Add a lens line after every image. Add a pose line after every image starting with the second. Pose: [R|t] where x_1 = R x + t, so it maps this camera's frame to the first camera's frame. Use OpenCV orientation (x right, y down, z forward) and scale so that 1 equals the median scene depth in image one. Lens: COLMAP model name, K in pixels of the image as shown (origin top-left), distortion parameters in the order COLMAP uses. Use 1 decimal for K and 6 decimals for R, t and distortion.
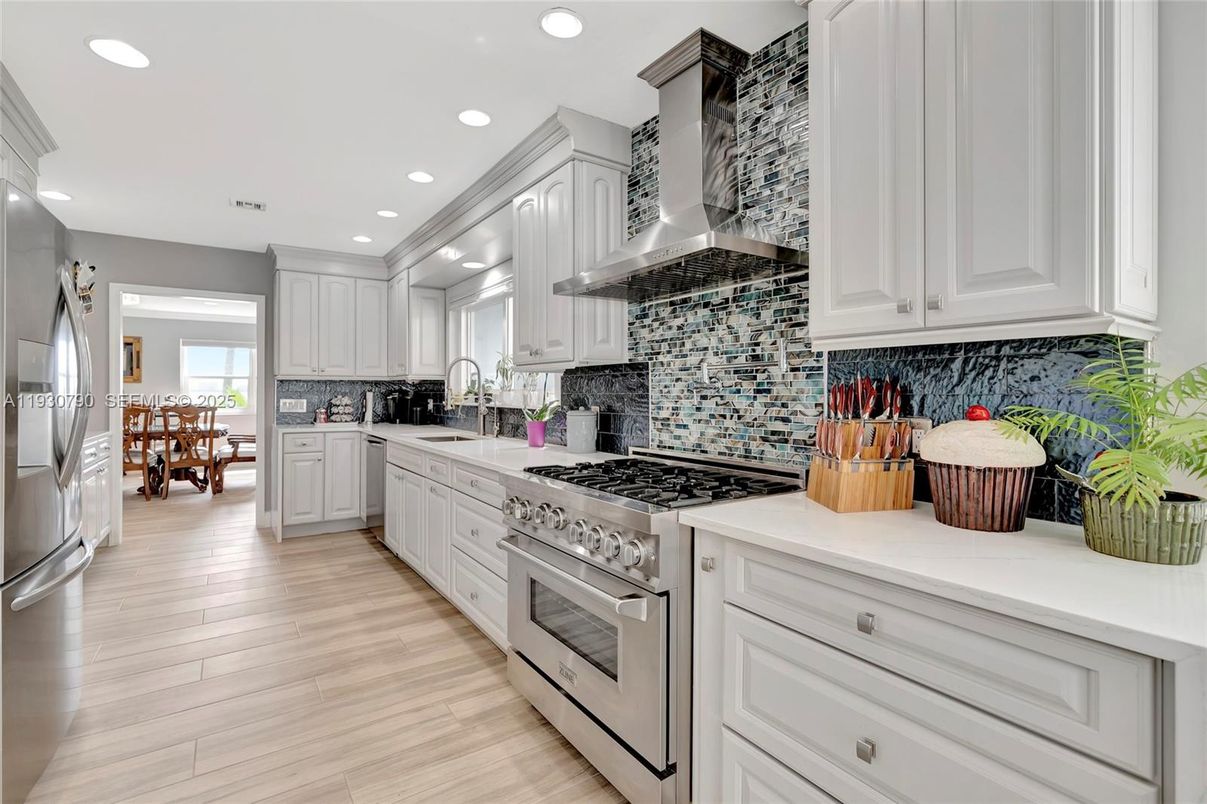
lens RADIAL K [[550.8, 0, 608.6], [0, 550.8, 390.8], [0, 0, 1]] dist [0.000349, 0.000420]
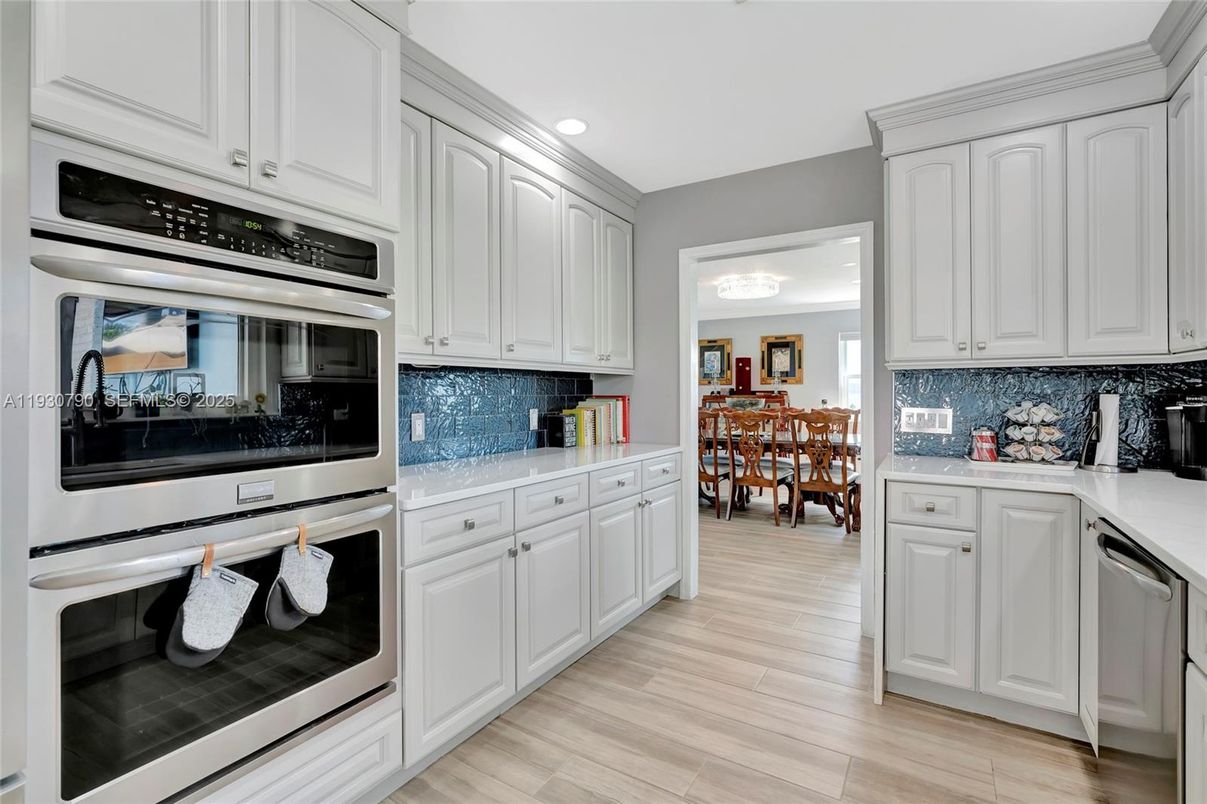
lens RADIAL K [[550.8, 0, 608.6], [0, 550.8, 390.8], [0, 0, 1]] dist [0.000349, 0.000420]
pose [[0.401484, -0.004149, -0.915856, -0.212481], [0.003829, 0.999989, -0.002851, -0.000570], [0.915858, -0.002362, 0.401496, 0.505835]]
